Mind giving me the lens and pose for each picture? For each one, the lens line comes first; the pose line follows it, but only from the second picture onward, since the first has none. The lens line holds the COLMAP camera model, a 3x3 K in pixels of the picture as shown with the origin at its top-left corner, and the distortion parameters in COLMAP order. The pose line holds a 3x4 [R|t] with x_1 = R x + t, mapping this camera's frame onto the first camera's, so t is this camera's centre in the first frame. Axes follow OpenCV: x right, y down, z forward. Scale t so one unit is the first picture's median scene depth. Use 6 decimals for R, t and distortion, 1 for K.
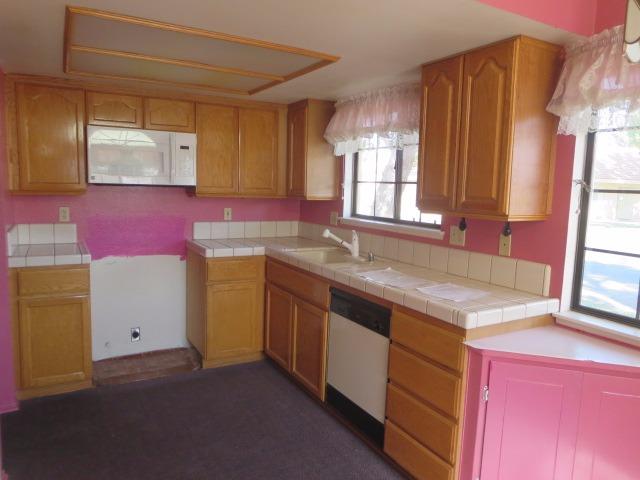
lens RADIAL K [[457.1, 0, 320.0], [0, 457.1, 240.0], [0, 0, 1]] dist [-0.022158, -0.000486]
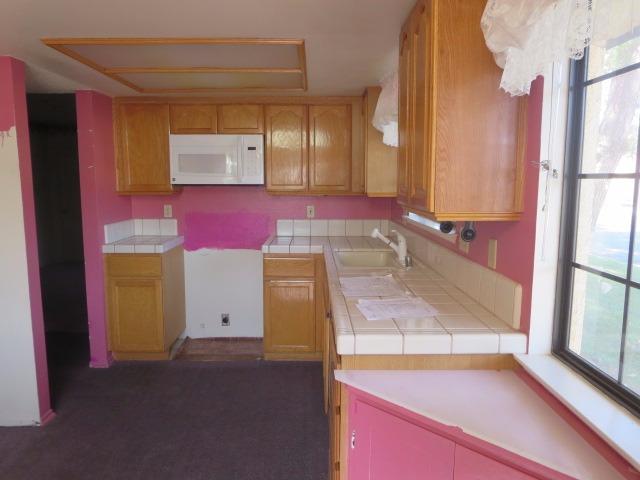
lens RADIAL K [[457.1, 0, 320.0], [0, 457.1, 240.0], [0, 0, 1]] dist [-0.022158, -0.000486]
pose [[0.873877, 0.033880, -0.484965, 0.371394], [-0.032973, 0.999402, 0.010405, -0.006935], [0.485027, 0.006898, 0.874472, 0.155291]]
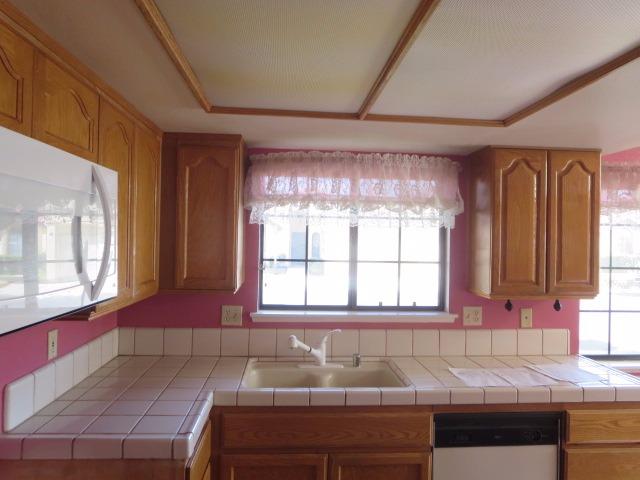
lens RADIAL K [[457.1, 0, 320.0], [0, 457.1, 240.0], [0, 0, 1]] dist [-0.022158, -0.000486]
pose [[0.428445, -0.018156, 0.903385, -0.586822], [0.102696, 0.994298, -0.028722, -0.143549], [-0.897713, 0.105080, 0.427867, 0.685820]]
